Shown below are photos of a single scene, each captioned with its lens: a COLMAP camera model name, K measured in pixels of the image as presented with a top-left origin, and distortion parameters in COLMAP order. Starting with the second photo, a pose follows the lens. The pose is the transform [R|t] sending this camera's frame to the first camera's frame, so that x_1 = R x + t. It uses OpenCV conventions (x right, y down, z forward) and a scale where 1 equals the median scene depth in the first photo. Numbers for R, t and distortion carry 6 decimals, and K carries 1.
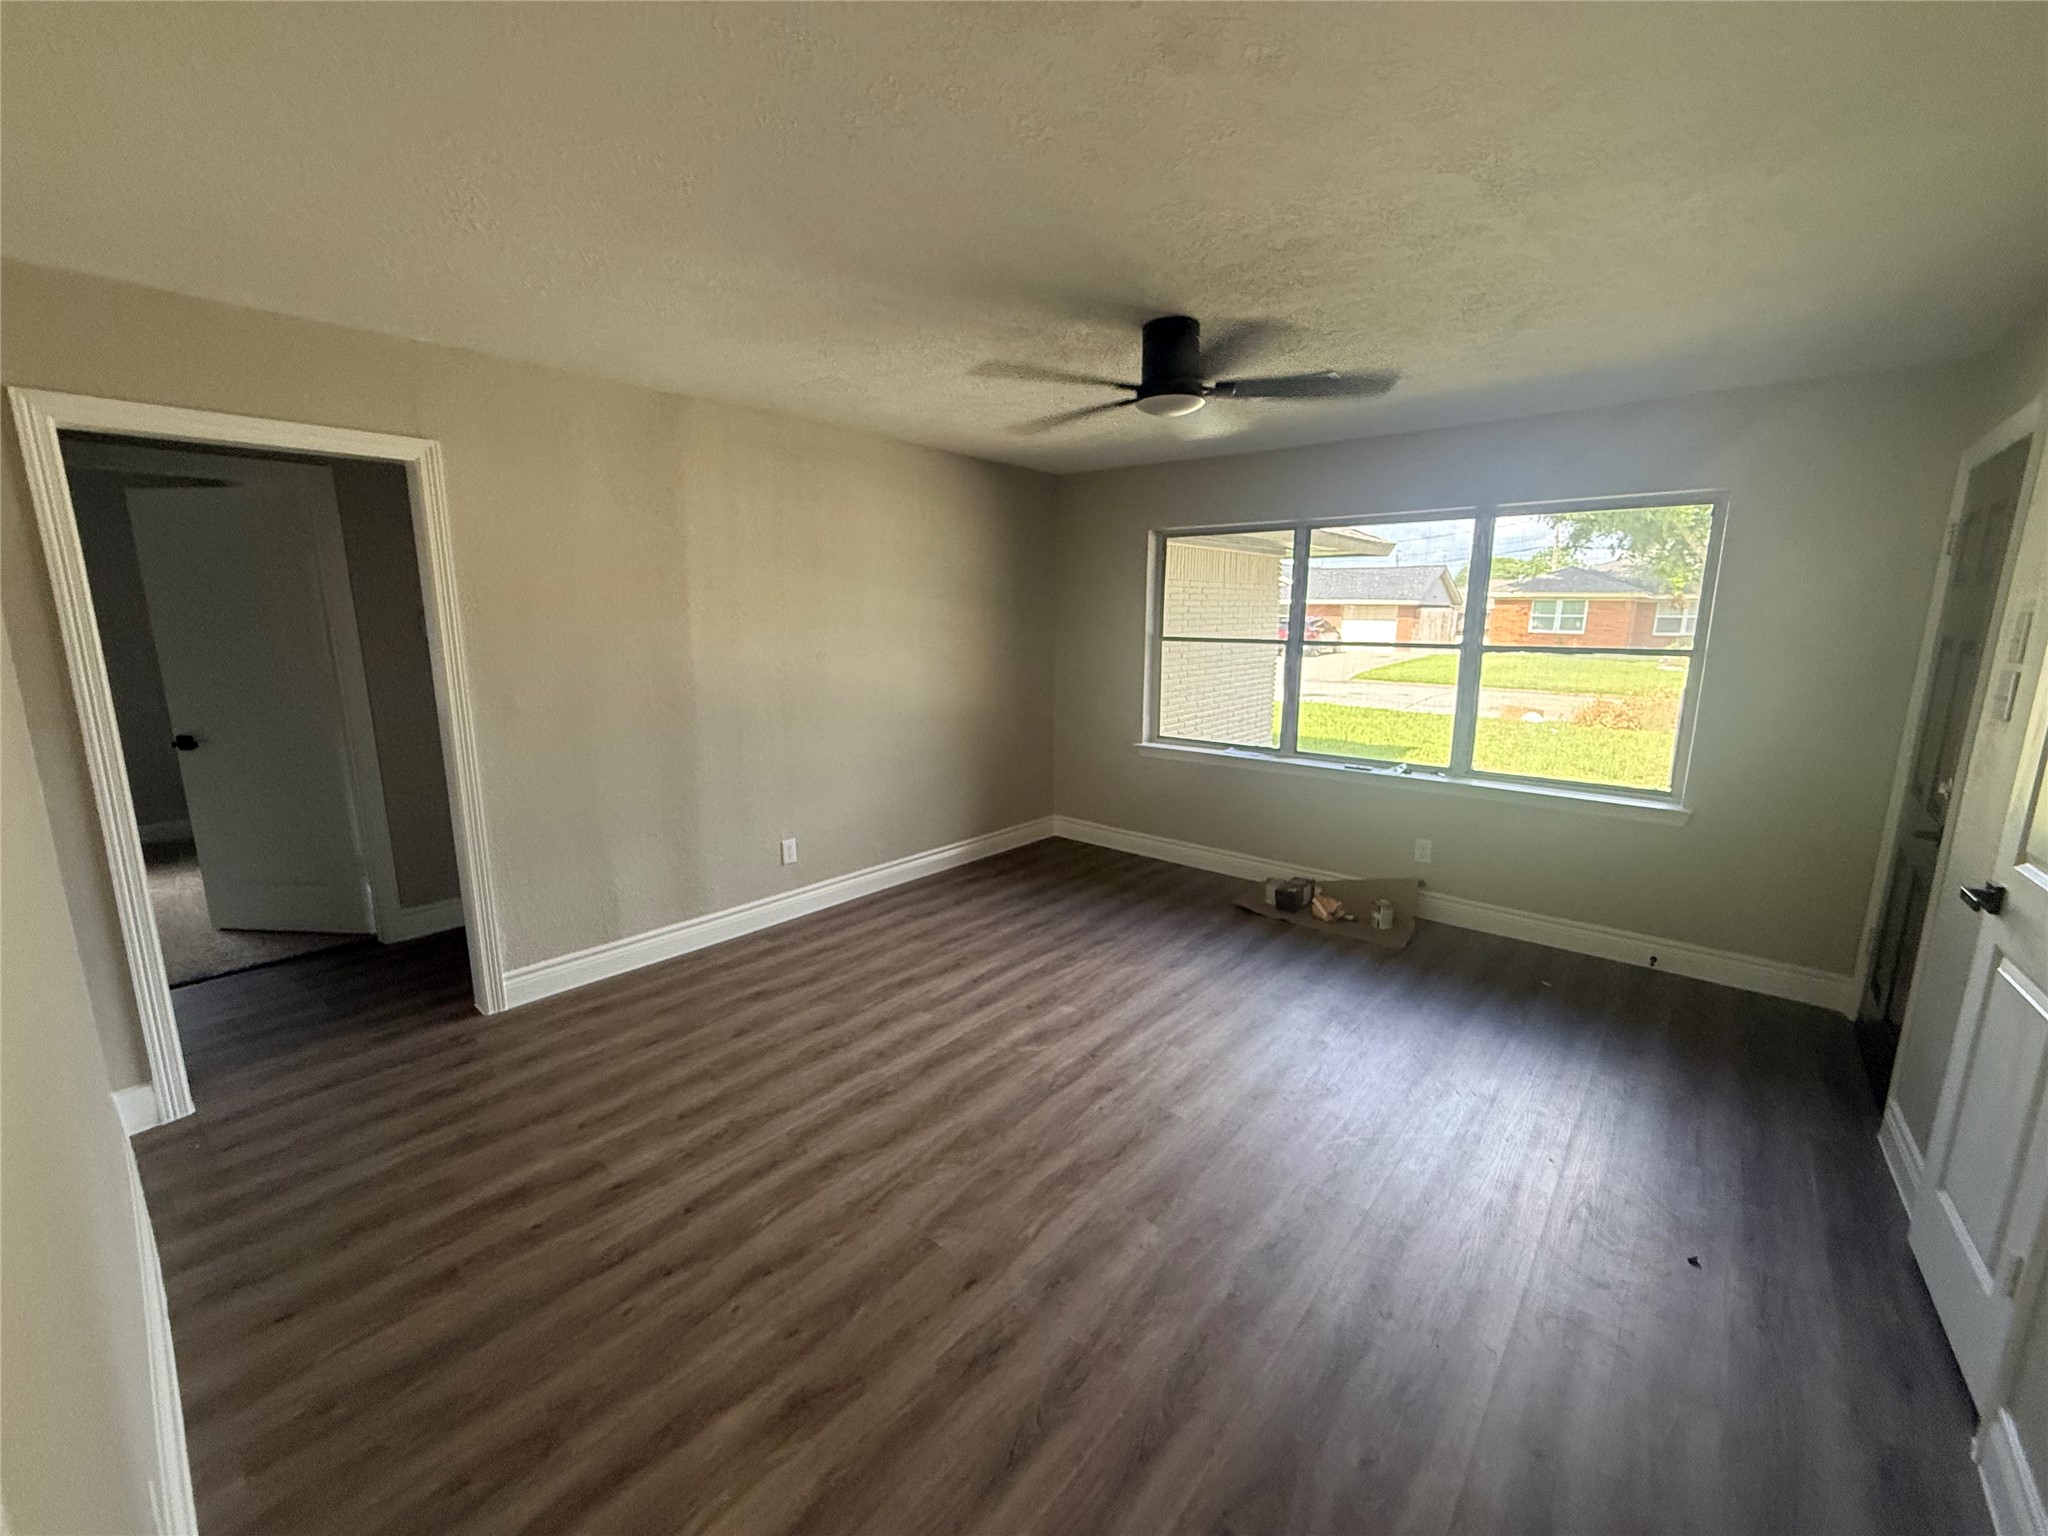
lens RADIAL K [[822.7, 0, 1024.0], [0, 822.7, 768.0], [0, 0, 1]] dist [-0.001002, 0.000135]
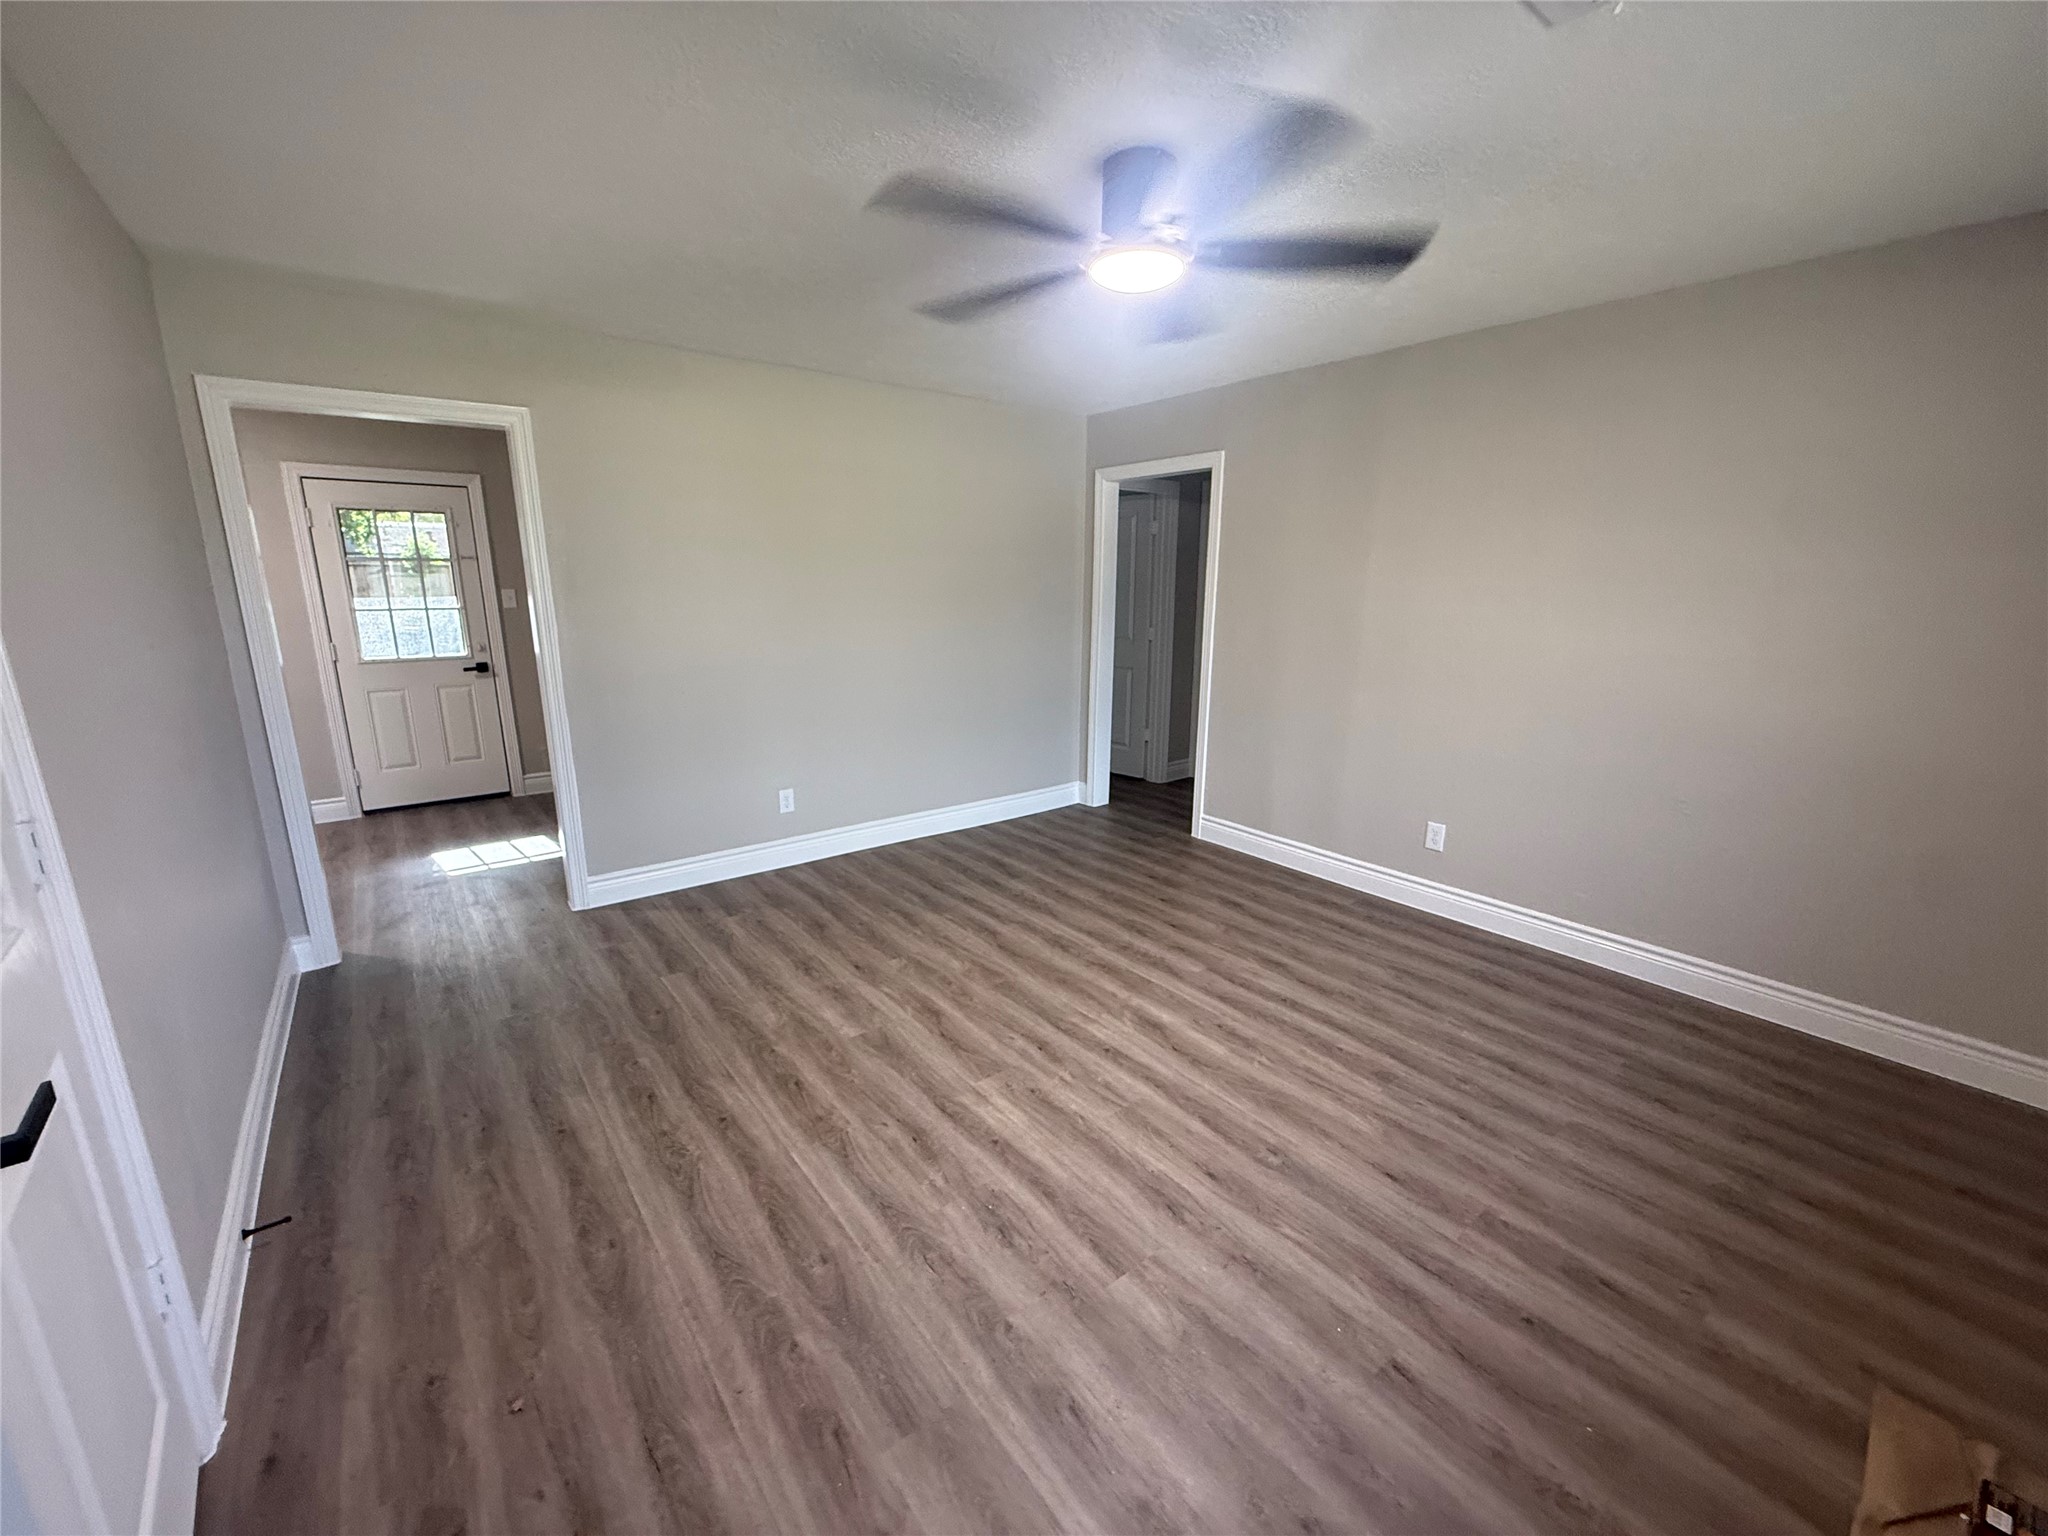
lens RADIAL K [[822.7, 0, 1024.0], [0, 822.7, 768.0], [0, 0, 1]] dist [-0.001002, 0.000135]
pose [[-0.203916, 0.214442, -0.955213, 0.816600], [-0.187534, 0.949089, 0.253102, -0.141532], [0.960859, 0.230747, -0.153319, 0.887802]]
